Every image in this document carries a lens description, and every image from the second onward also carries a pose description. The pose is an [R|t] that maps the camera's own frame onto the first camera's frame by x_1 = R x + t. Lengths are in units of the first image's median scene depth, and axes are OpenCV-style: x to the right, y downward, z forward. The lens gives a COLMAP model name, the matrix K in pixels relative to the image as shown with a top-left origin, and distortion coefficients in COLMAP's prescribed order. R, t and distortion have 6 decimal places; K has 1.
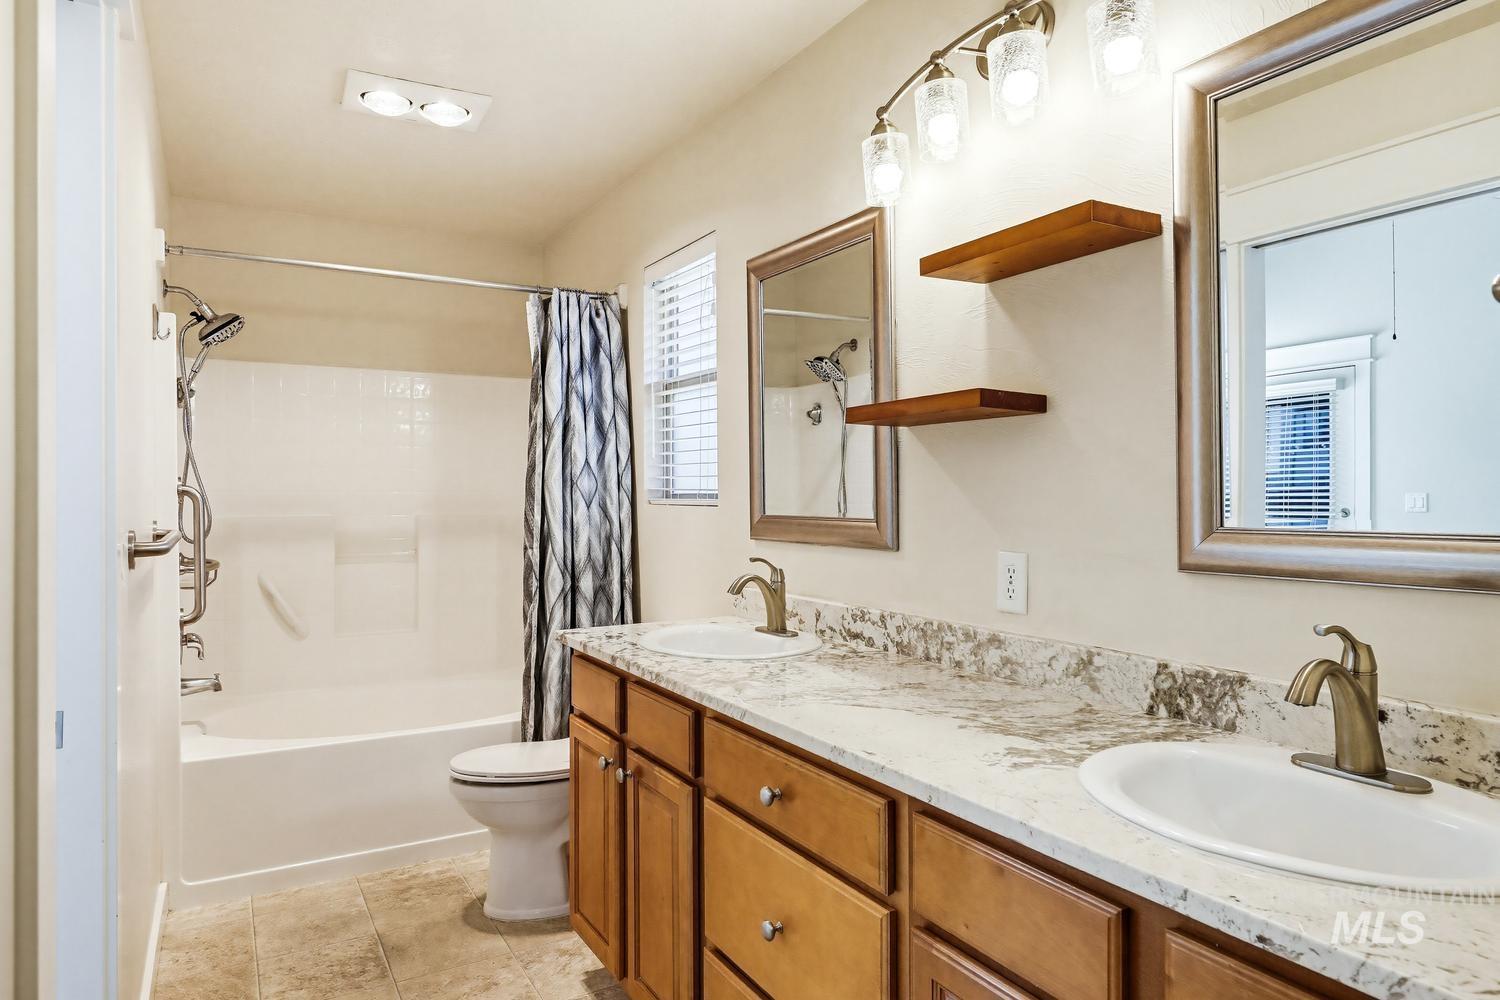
lens RADIAL K [[923.8, 0, 763.7], [0, 923.8, 497.4], [0, 0, 1]] dist [0.001849, 0.000459]
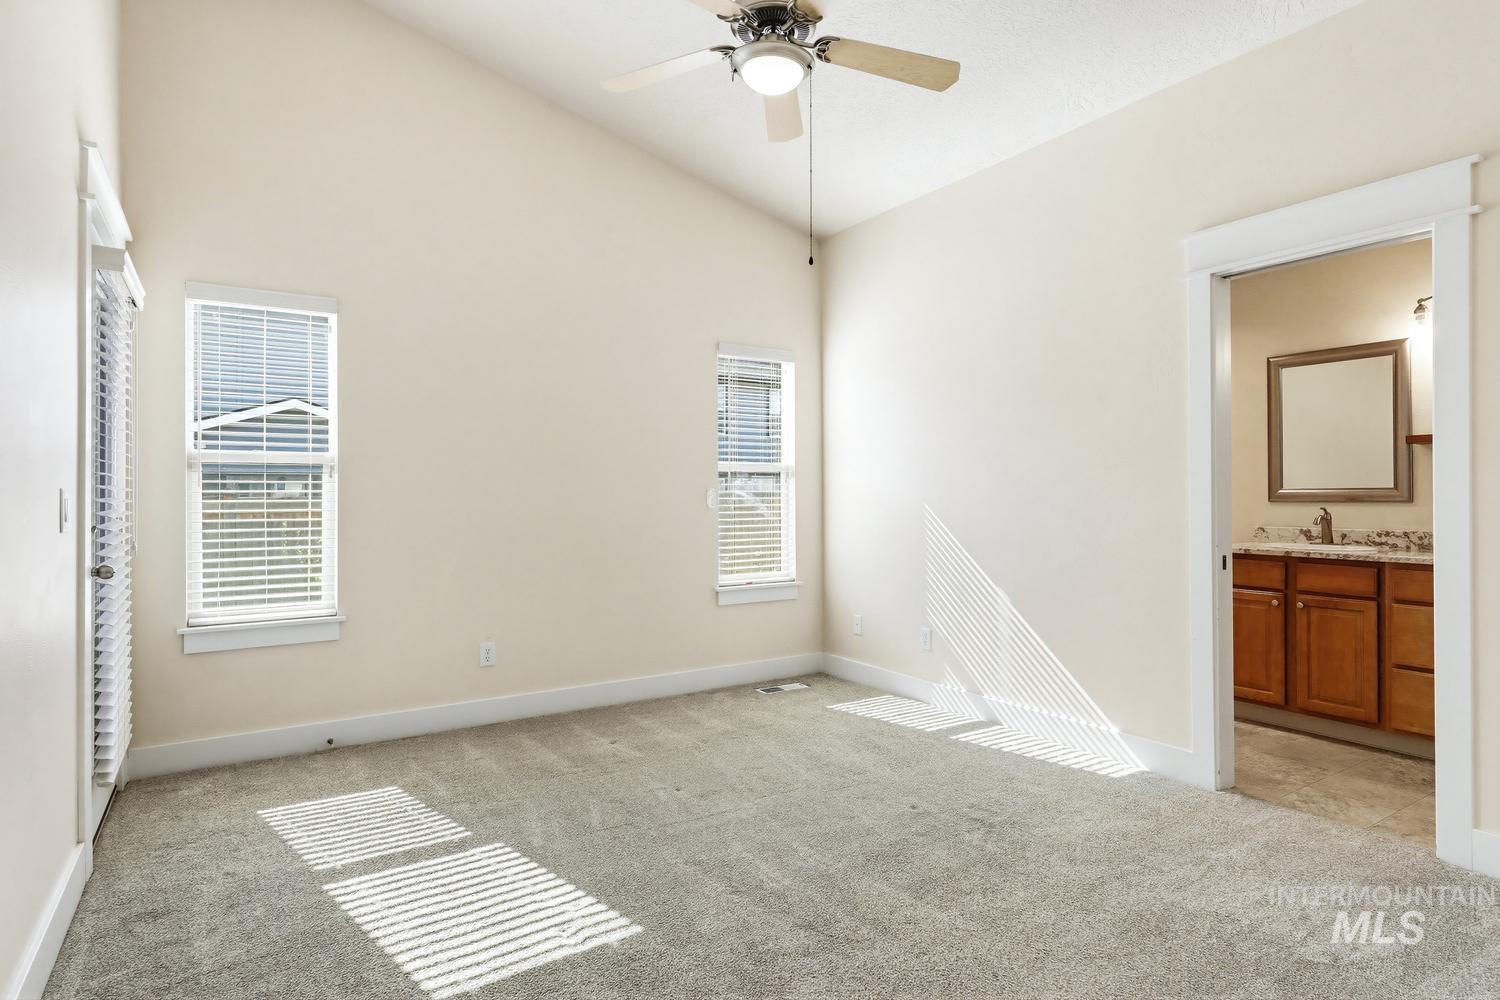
lens RADIAL K [[810.4, 0, 750.0], [0, 810.4, 500.0], [0, 0, 1]] dist [0.003391, 0.000075]
pose [[0.999158, -0.003583, 0.040881, -1.707205], [0.003518, 0.999992, 0.001651, 0.051144], [-0.040886, -0.001505, 0.999163, -0.953221]]
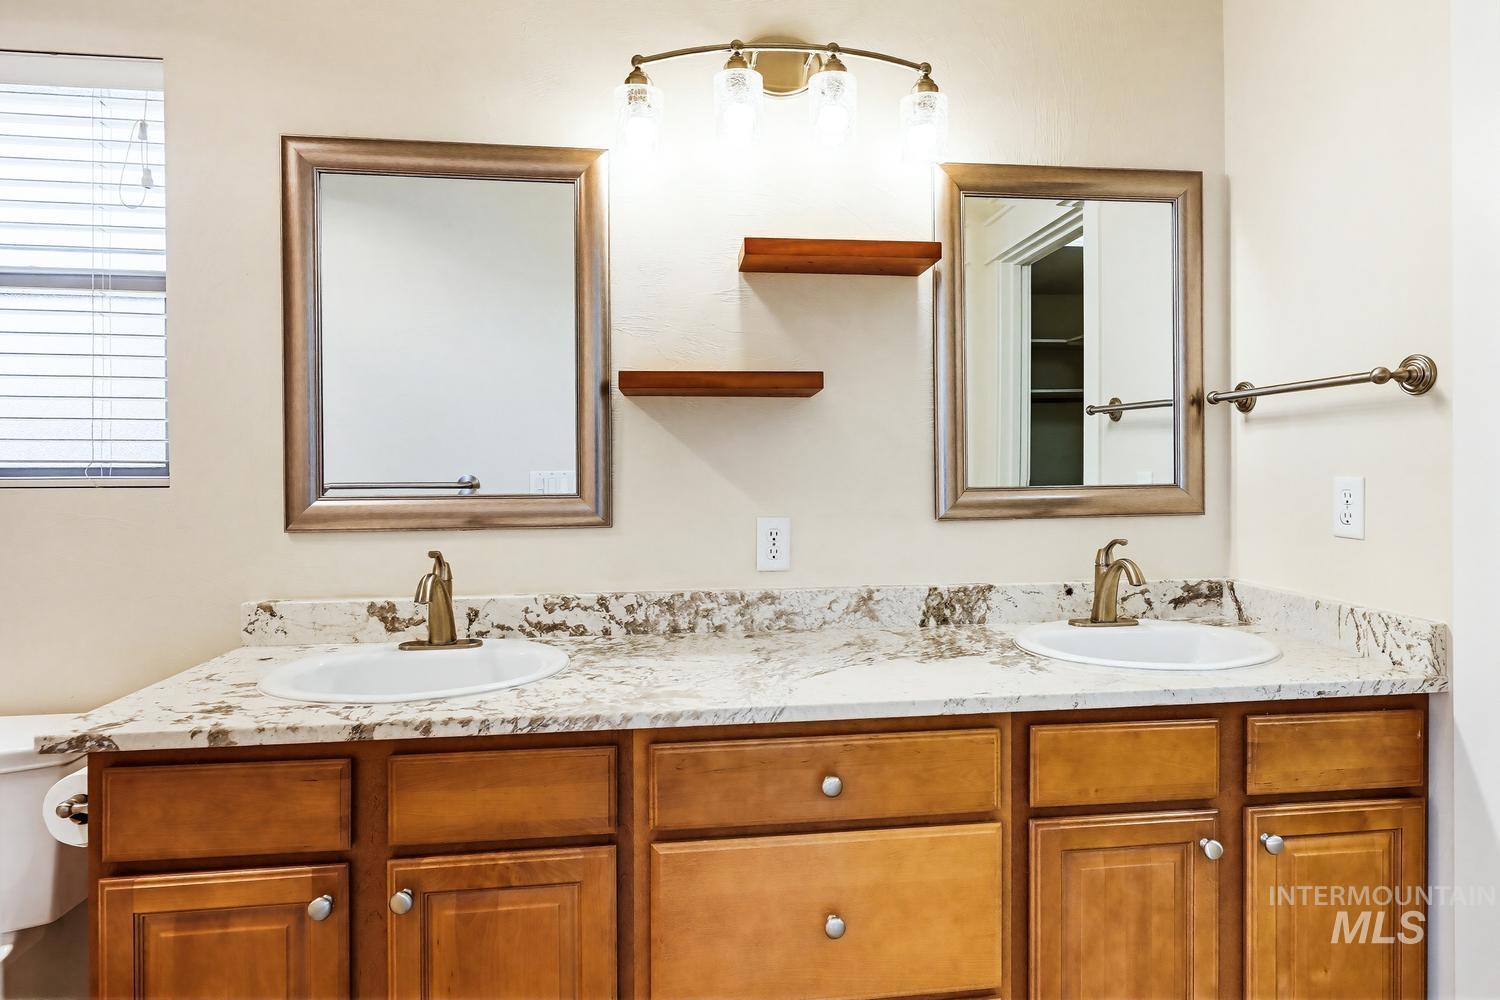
lens RADIAL K [[837.4, 0, 794.2], [0, 837.4, 463.5], [0, 0, 1]] dist [0.006727, 0.000216]
pose [[0.385346, -0.003914, 0.922764, -0.663968], [0.006078, 0.999980, 0.001703, -0.008060], [-0.922752, 0.004952, 0.385362, 0.580274]]
